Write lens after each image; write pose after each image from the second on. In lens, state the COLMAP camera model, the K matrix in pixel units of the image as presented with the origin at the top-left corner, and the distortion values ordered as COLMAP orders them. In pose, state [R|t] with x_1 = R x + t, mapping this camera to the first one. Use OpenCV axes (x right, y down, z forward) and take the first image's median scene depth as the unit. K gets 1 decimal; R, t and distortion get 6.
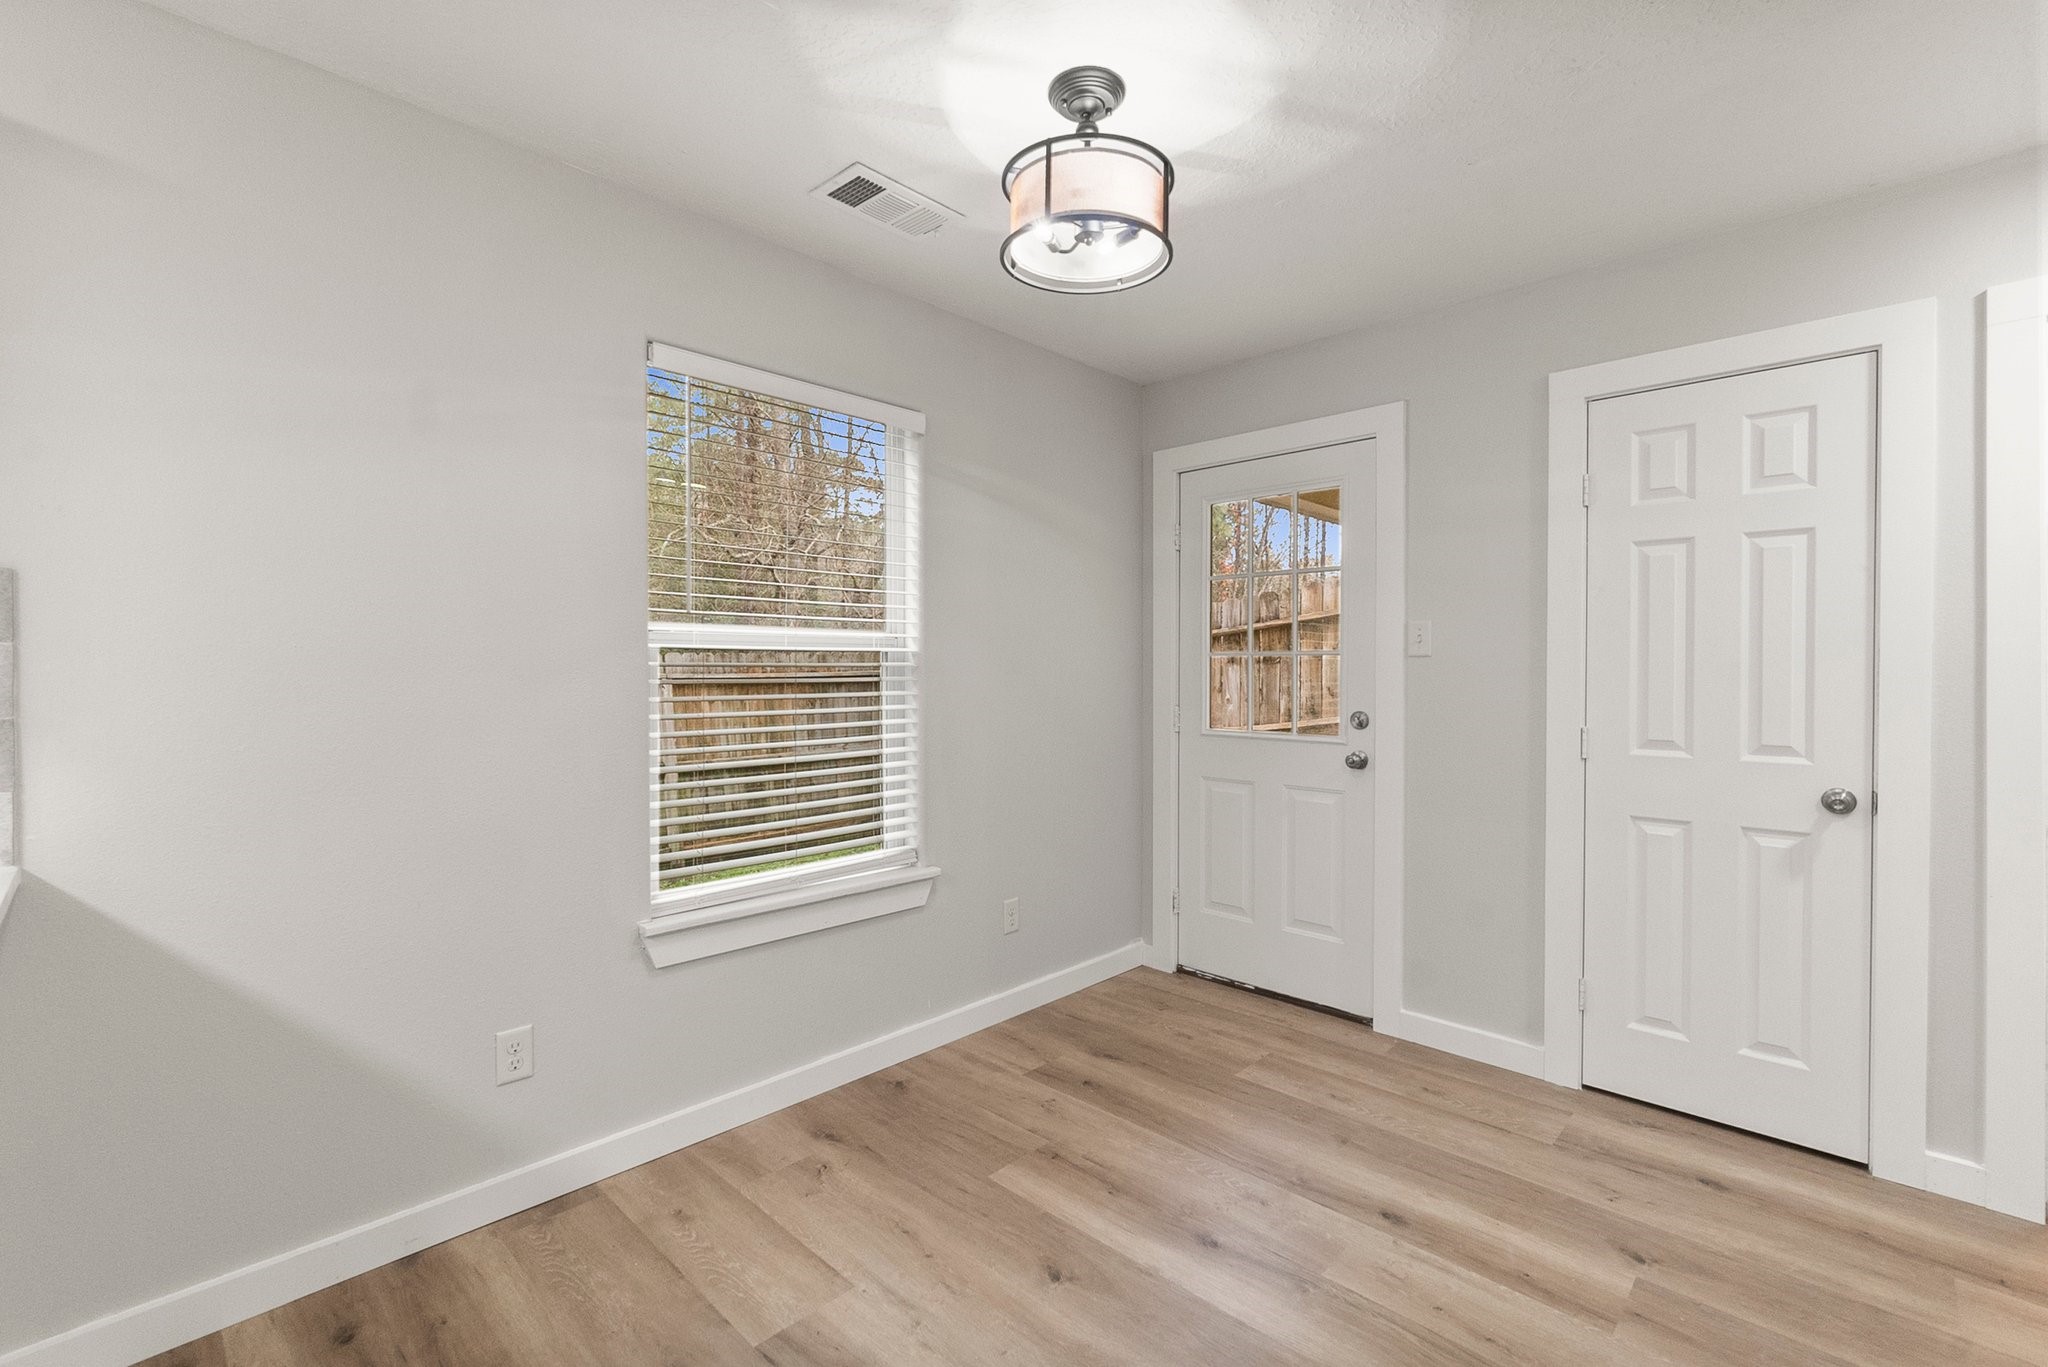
lens RADIAL K [[888.8, 0, 1011.5], [0, 888.8, 692.2], [0, 0, 1]] dist [-0.008060, -0.000135]
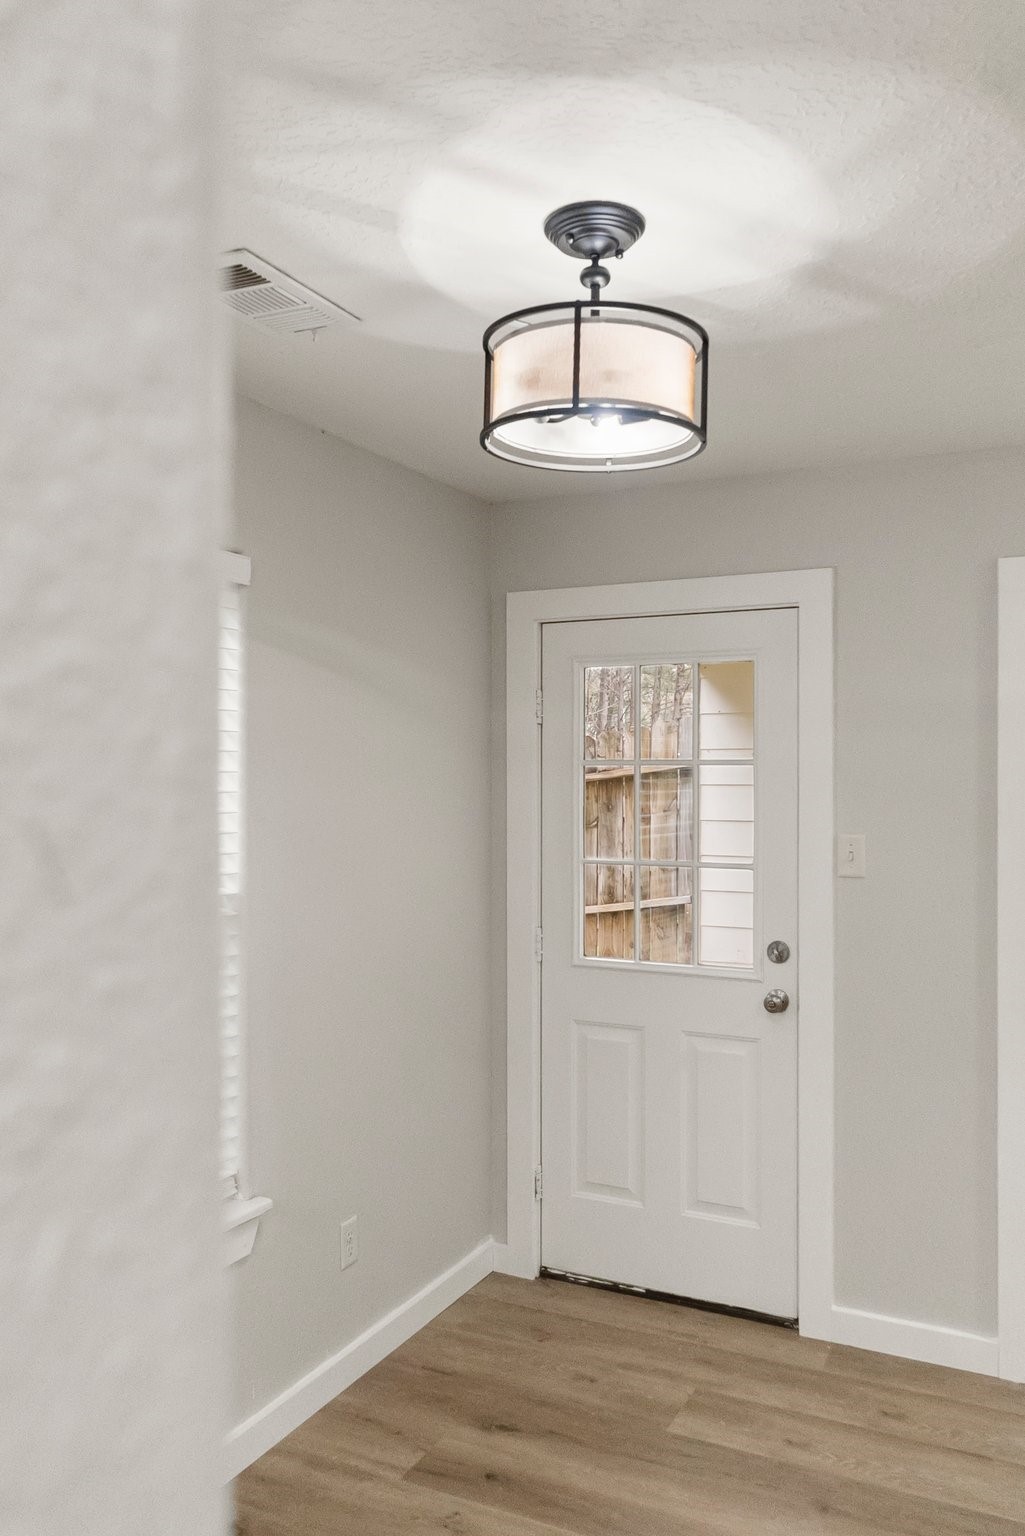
lens RADIAL K [[1194.8, 0, 576.0], [0, 1194.8, 827.9], [0, 0, 1]] dist [-0.002357, -0.002956]
pose [[0.950887, -0.003567, 0.309517, -0.130417], [0.006202, 0.999952, -0.007532, -0.080484], [-0.309476, 0.009082, 0.950864, 0.019217]]
